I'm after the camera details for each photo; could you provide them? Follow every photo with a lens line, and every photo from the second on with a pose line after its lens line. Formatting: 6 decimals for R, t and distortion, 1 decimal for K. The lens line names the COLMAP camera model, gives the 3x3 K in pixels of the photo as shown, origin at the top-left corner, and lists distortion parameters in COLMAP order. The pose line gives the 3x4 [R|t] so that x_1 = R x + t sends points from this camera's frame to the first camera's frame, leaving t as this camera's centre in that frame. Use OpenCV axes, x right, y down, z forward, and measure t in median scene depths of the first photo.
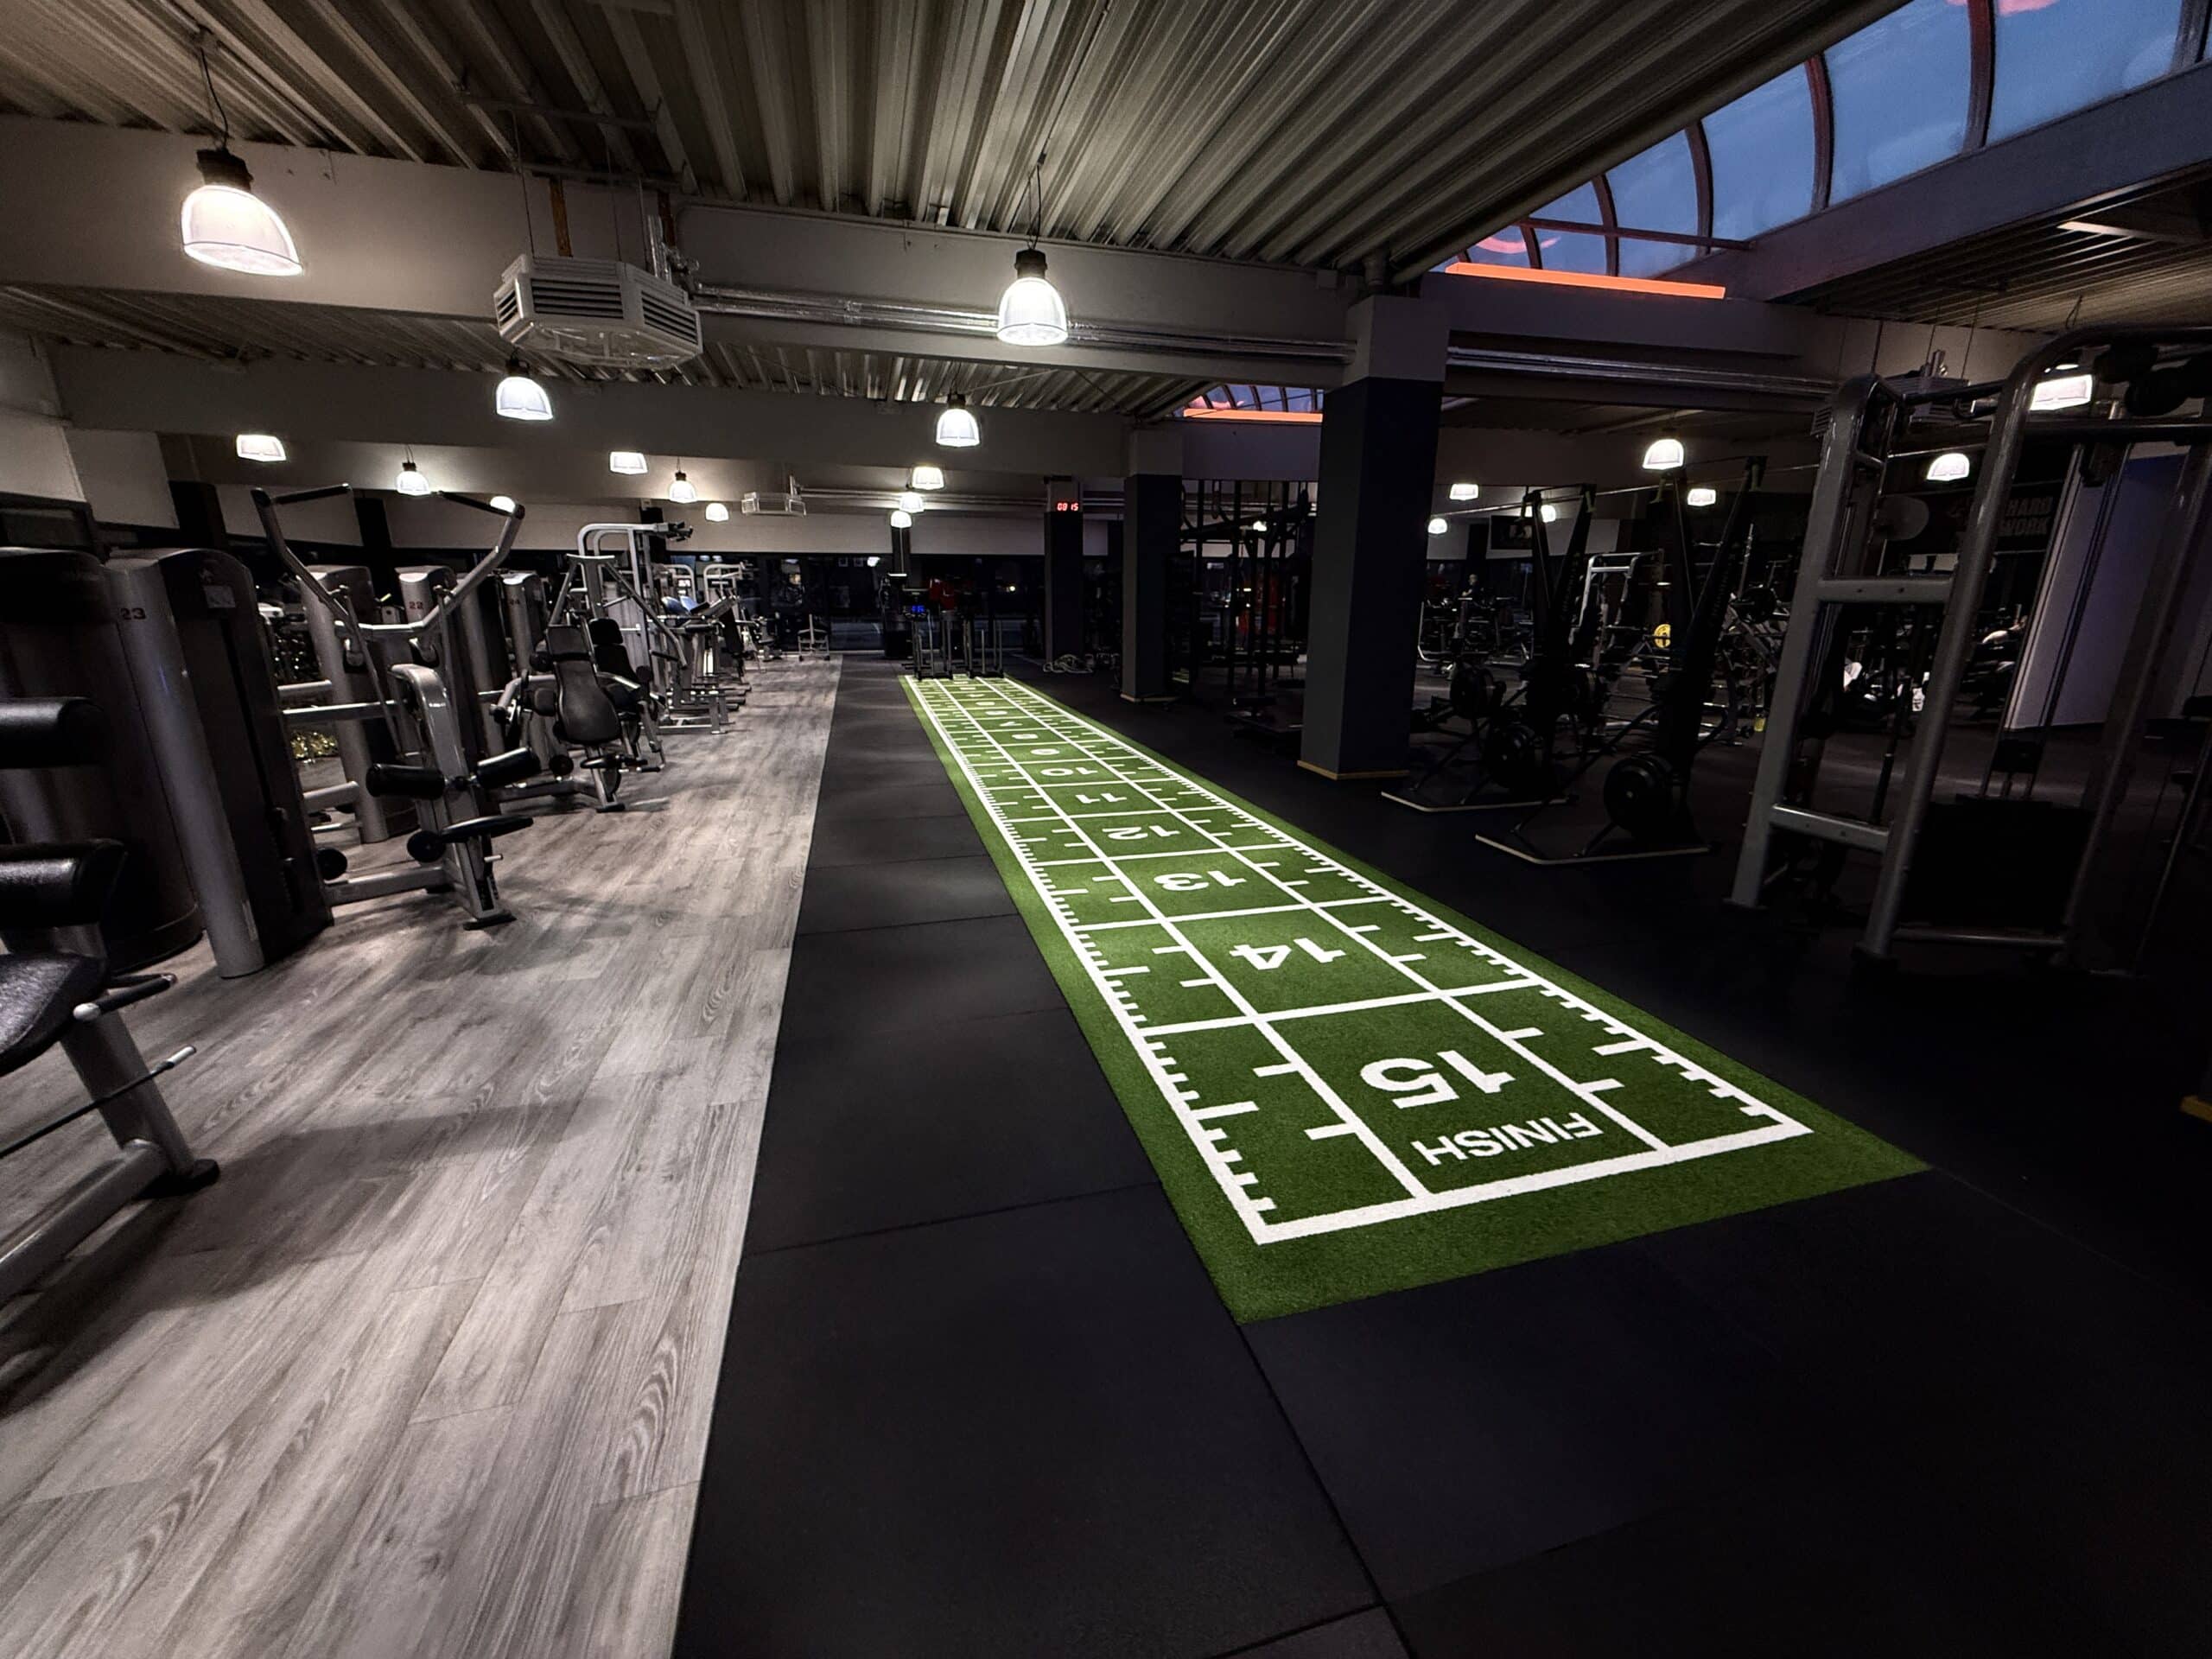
lens RADIAL K [[884.7, 0, 1104.1], [0, 884.7, 830.2], [0, 0, 1]] dist [0.005729, -0.000883]
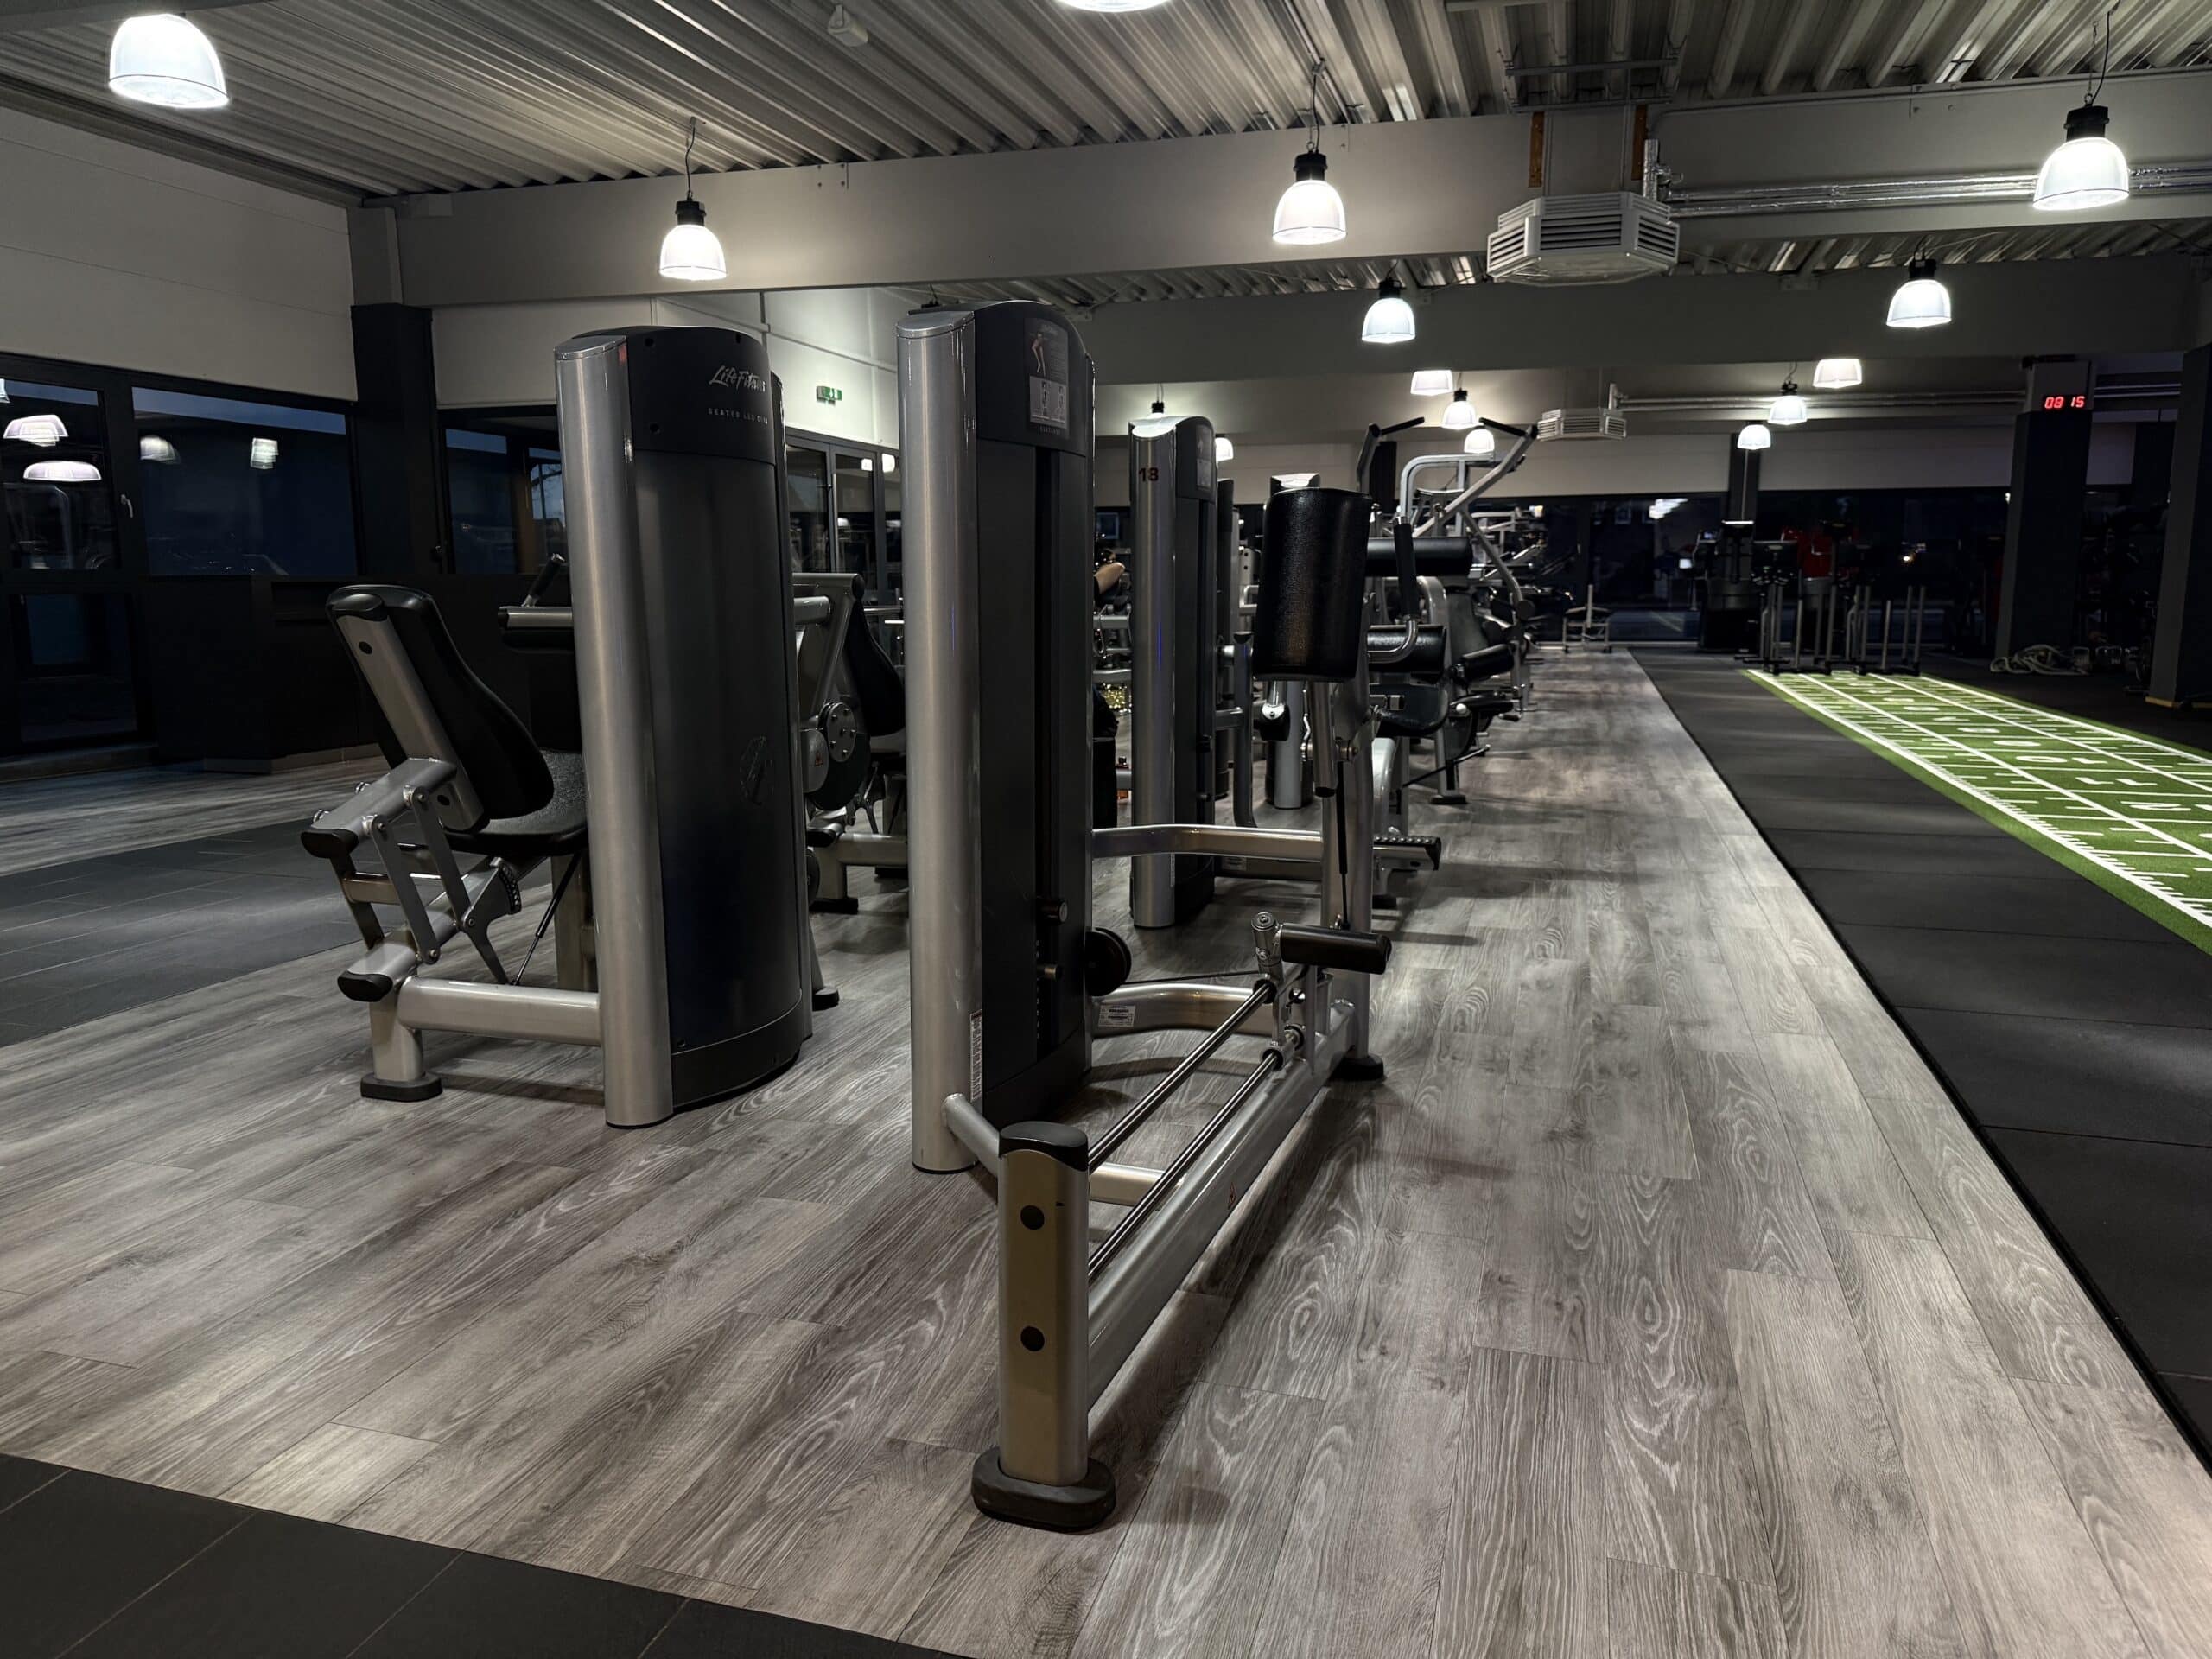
lens RADIAL K [[1559.8, 0, 1106.1], [0, 1559.8, 831.7], [0, 0, 1]] dist [0.037453, -0.043656]
pose [[0.848613, 0.083882, -0.522322, -0.014232], [-0.135611, 0.988850, -0.061523, 0.095247], [0.511337, 0.123041, 0.850526, -0.254312]]
